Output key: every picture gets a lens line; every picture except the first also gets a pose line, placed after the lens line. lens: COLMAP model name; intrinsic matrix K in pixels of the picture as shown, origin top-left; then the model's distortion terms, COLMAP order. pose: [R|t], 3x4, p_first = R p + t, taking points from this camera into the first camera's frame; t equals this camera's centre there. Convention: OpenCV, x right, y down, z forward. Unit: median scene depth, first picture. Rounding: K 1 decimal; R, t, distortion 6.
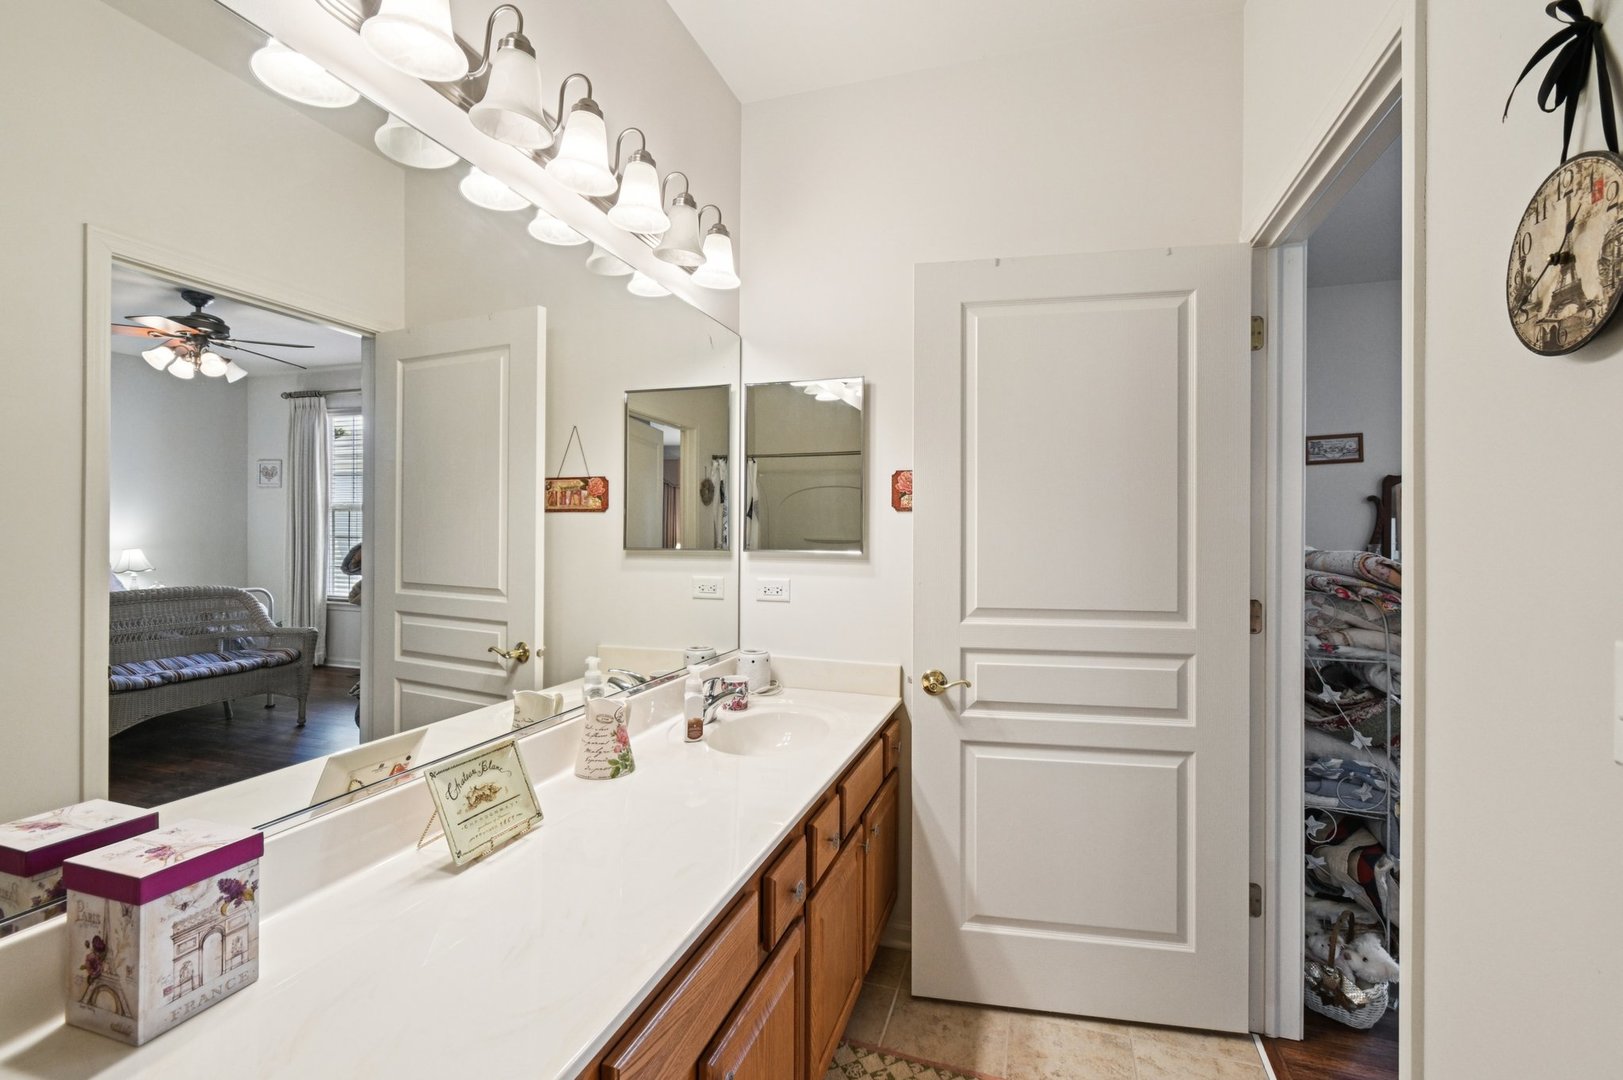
lens RADIAL K [[727.5, 0, 807.7], [0, 727.5, 521.2], [0, 0, 1]] dist [0.006988, -0.000003]
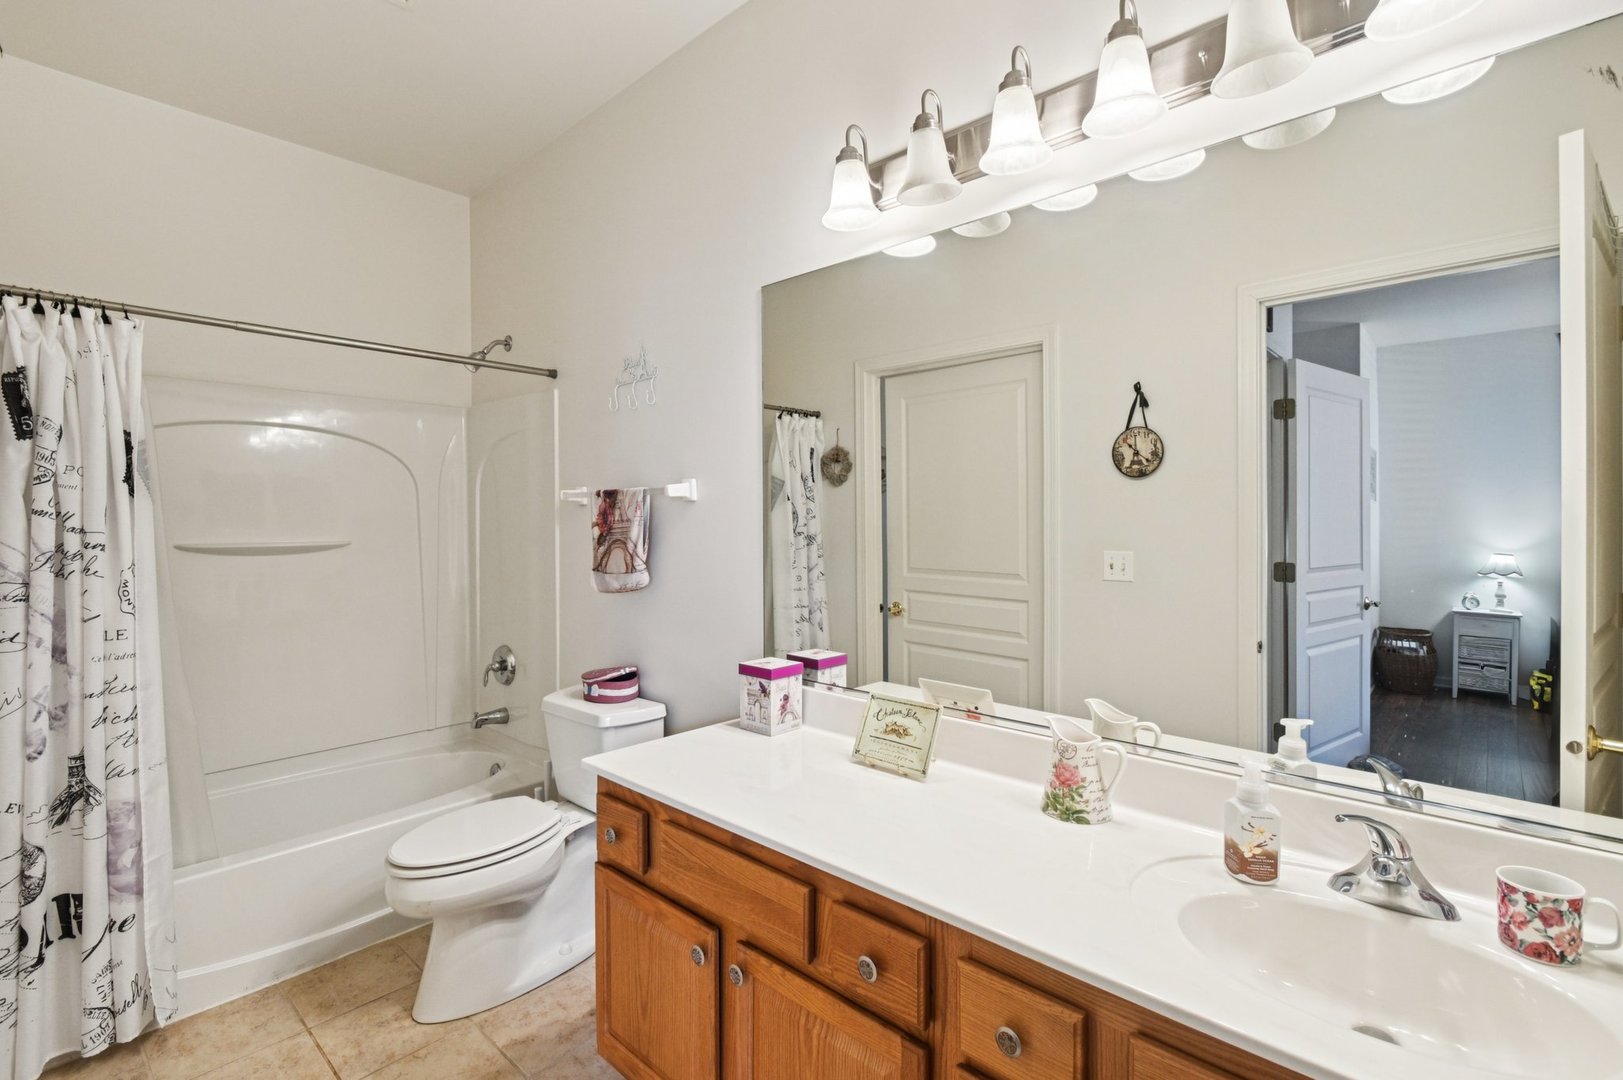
lens RADIAL K [[729.2, 0, 811.5], [0, 729.2, 540.0], [0, 0, 1]] dist [-0.002801, -0.000366]
pose [[-0.410782, 0.000614, -0.911734, 0.859325], [0.002914, 0.999996, -0.000640, 0.031171], [0.911729, -0.002920, -0.410782, 1.461502]]
